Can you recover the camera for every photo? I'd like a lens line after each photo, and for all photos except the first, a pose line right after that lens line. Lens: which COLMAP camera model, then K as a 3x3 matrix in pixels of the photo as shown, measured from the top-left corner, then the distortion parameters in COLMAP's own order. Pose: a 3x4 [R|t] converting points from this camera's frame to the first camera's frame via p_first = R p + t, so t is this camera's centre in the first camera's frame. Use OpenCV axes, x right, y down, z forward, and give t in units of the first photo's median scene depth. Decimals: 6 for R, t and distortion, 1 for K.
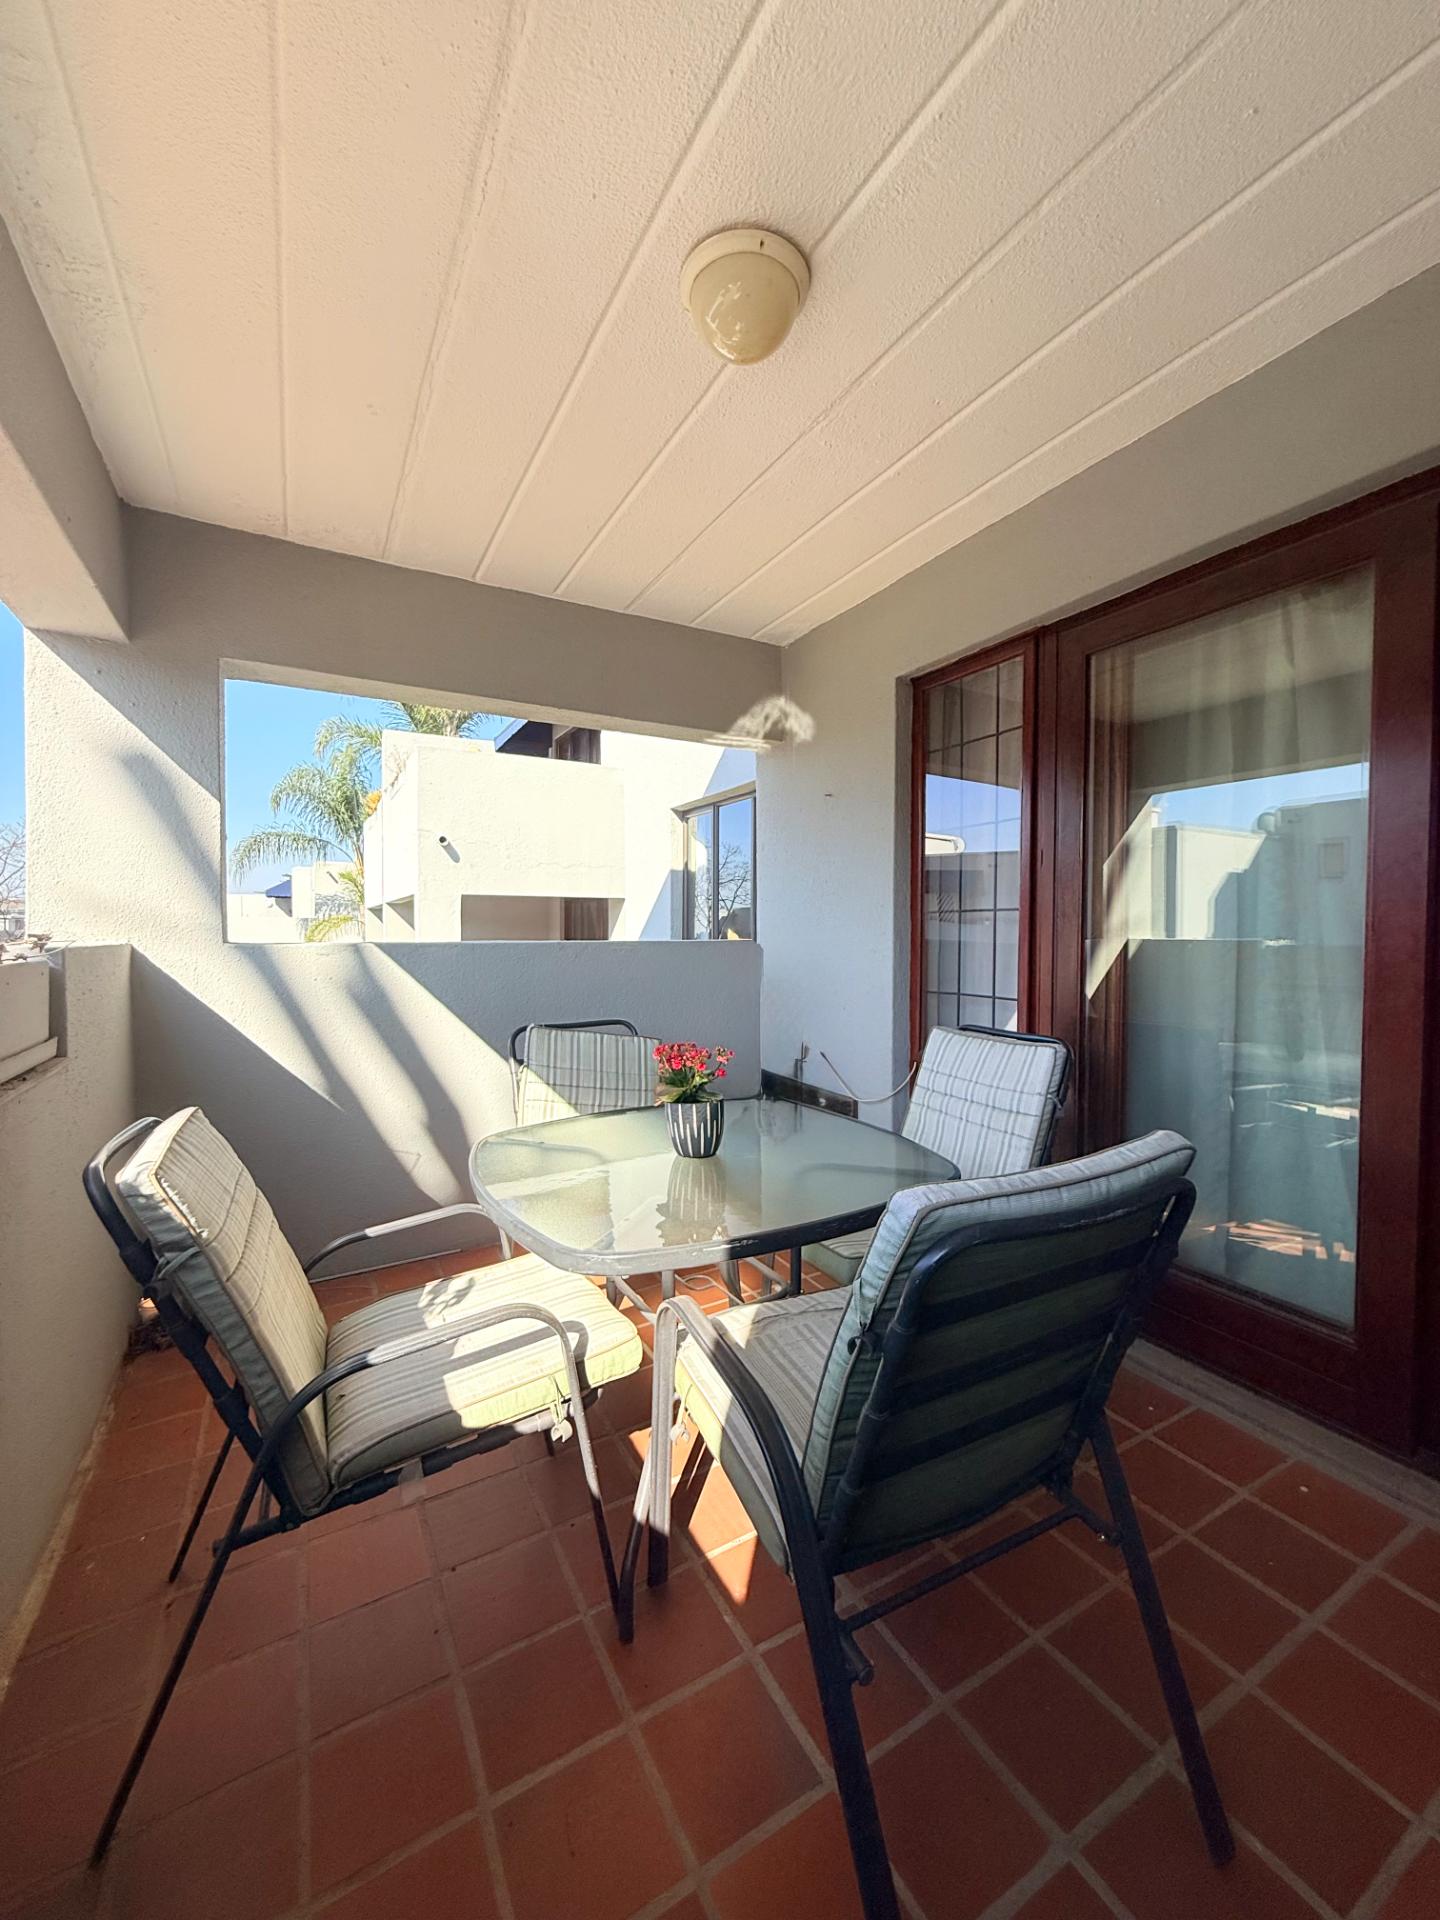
lens RADIAL K [[766.9, 0, 719.7], [0, 766.9, 950.9], [0, 0, 1]] dist [0.000953, 0.000173]
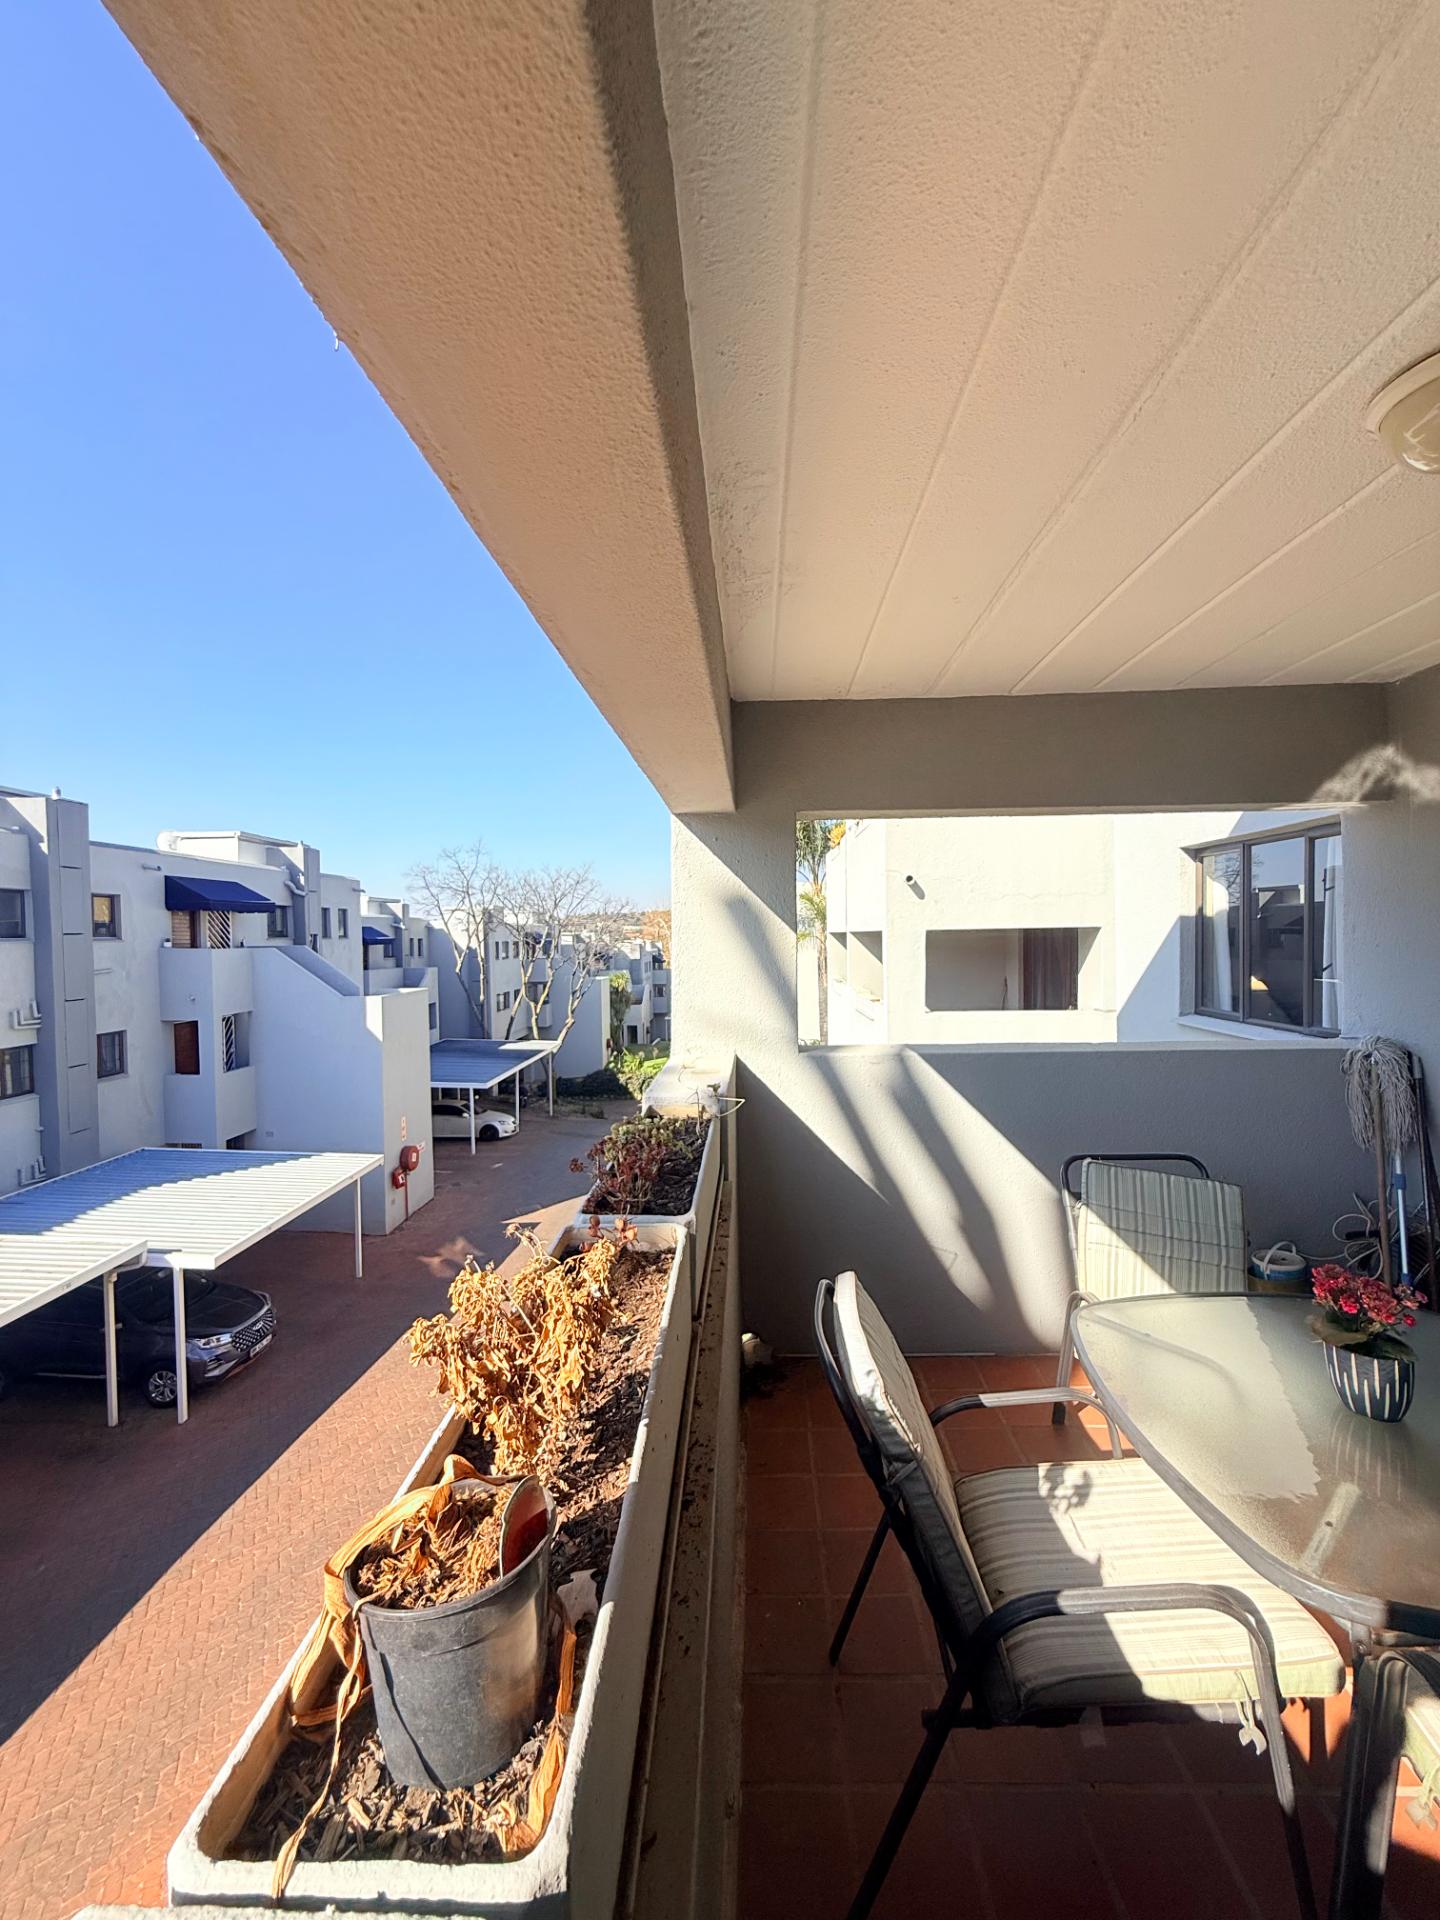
lens RADIAL K [[766.9, 0, 721.4], [0, 766.9, 952.2], [0, 0, 1]] dist [0.000953, 0.000173]
pose [[0.853187, -0.003023, -0.521597, -0.176064], [0.002698, 0.999995, -0.001382, -0.212883], [0.521598, -0.000228, 0.853191, -0.082845]]
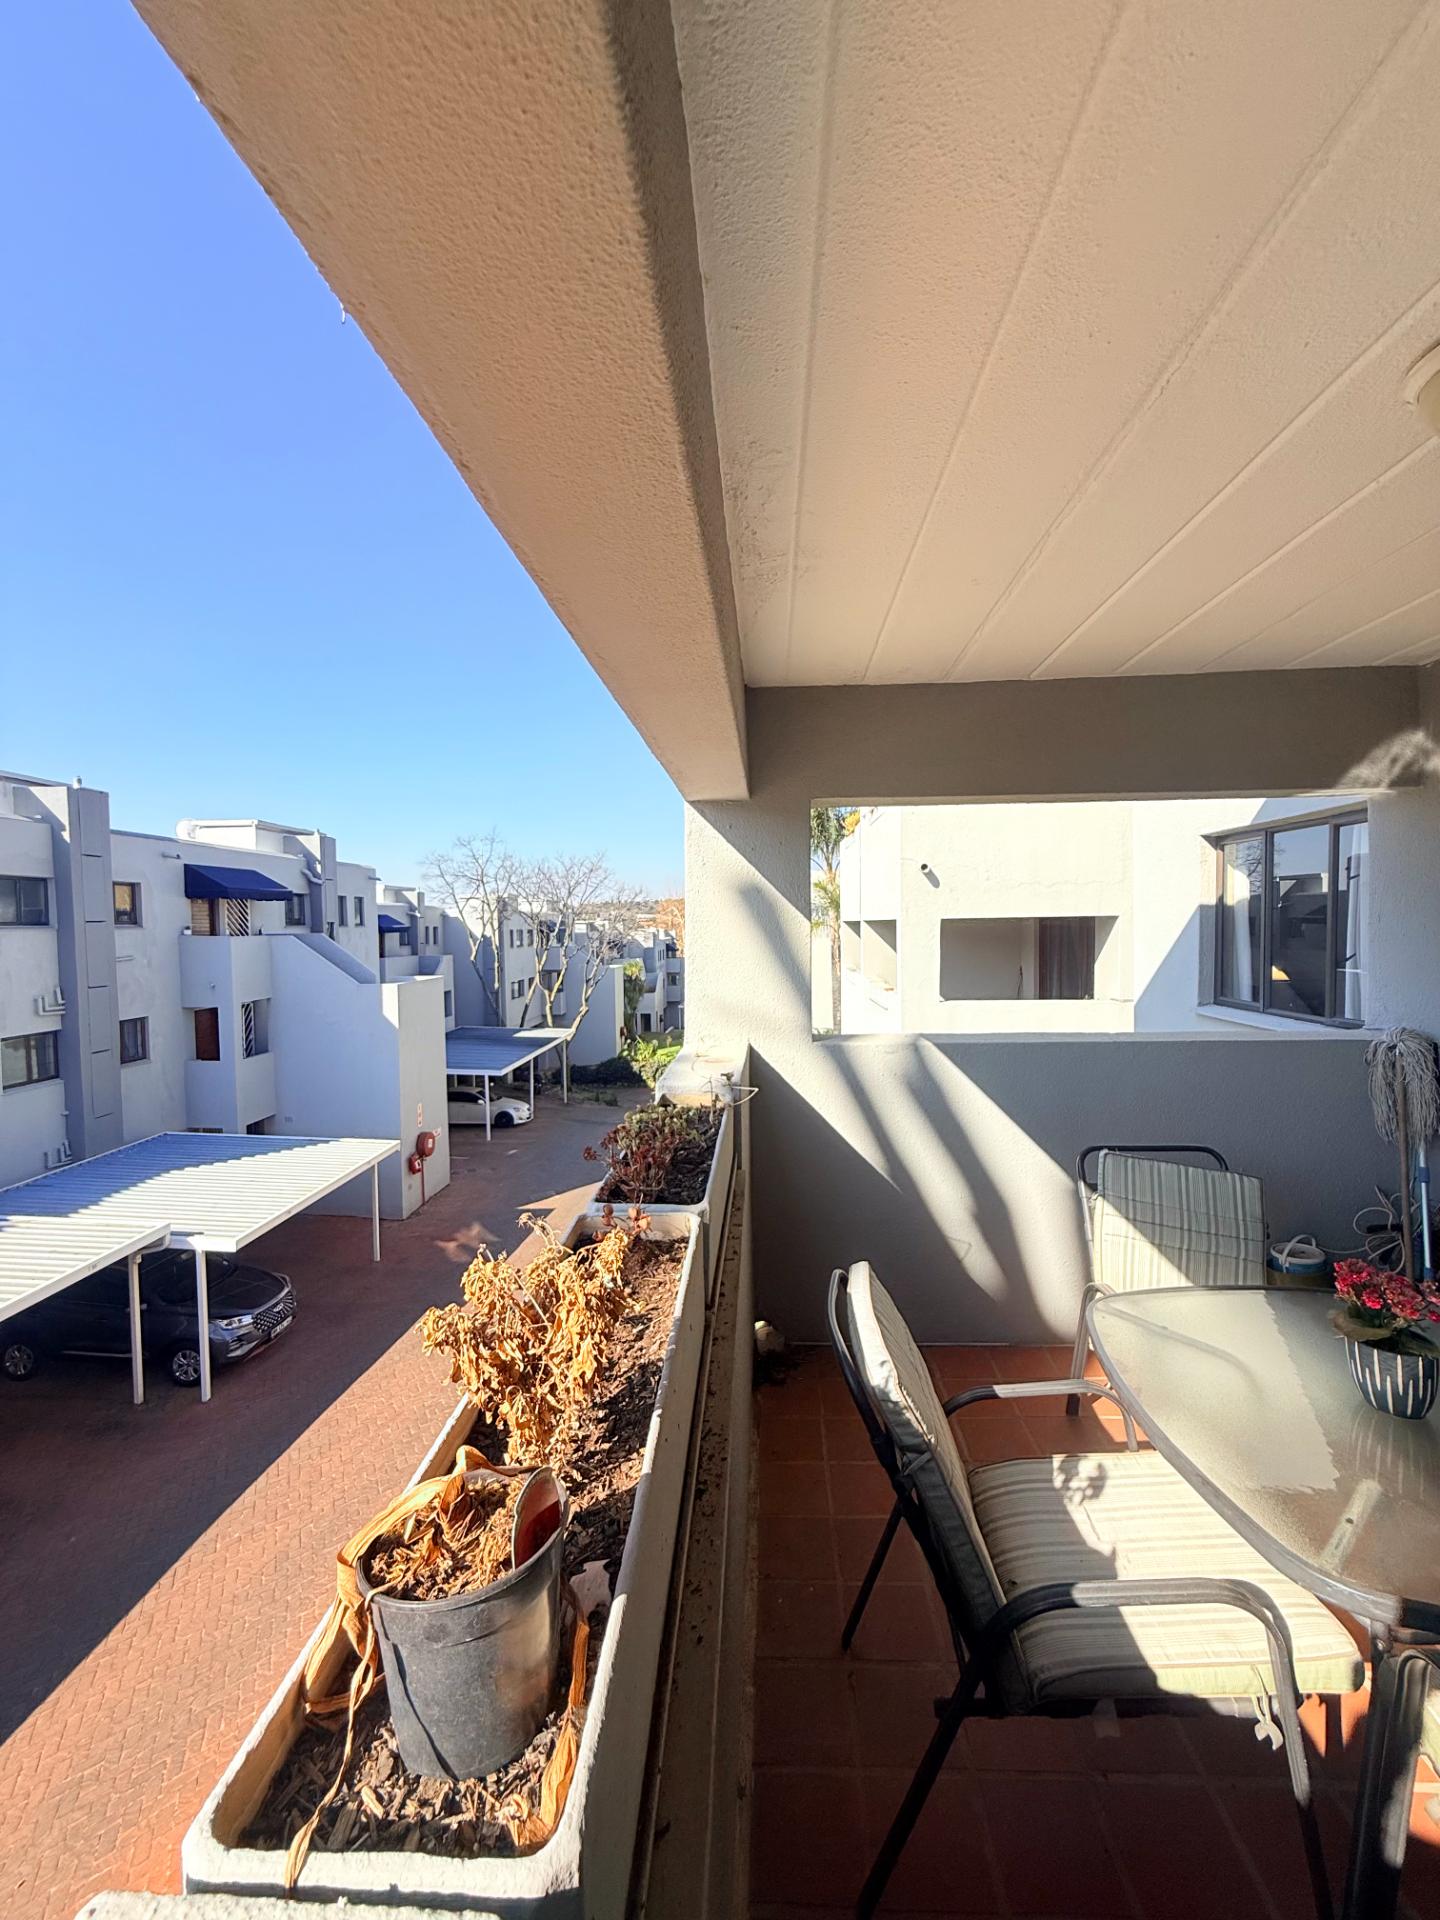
lens RADIAL K [[766.9, 0, 721.8], [0, 766.9, 952.2], [0, 0, 1]] dist [0.000953, 0.000173]
pose [[0.844228, 0.006368, -0.535947, -0.179707], [0.001038, 0.999908, 0.013517, -0.212874], [0.535983, -0.011968, 0.844144, -0.077881]]
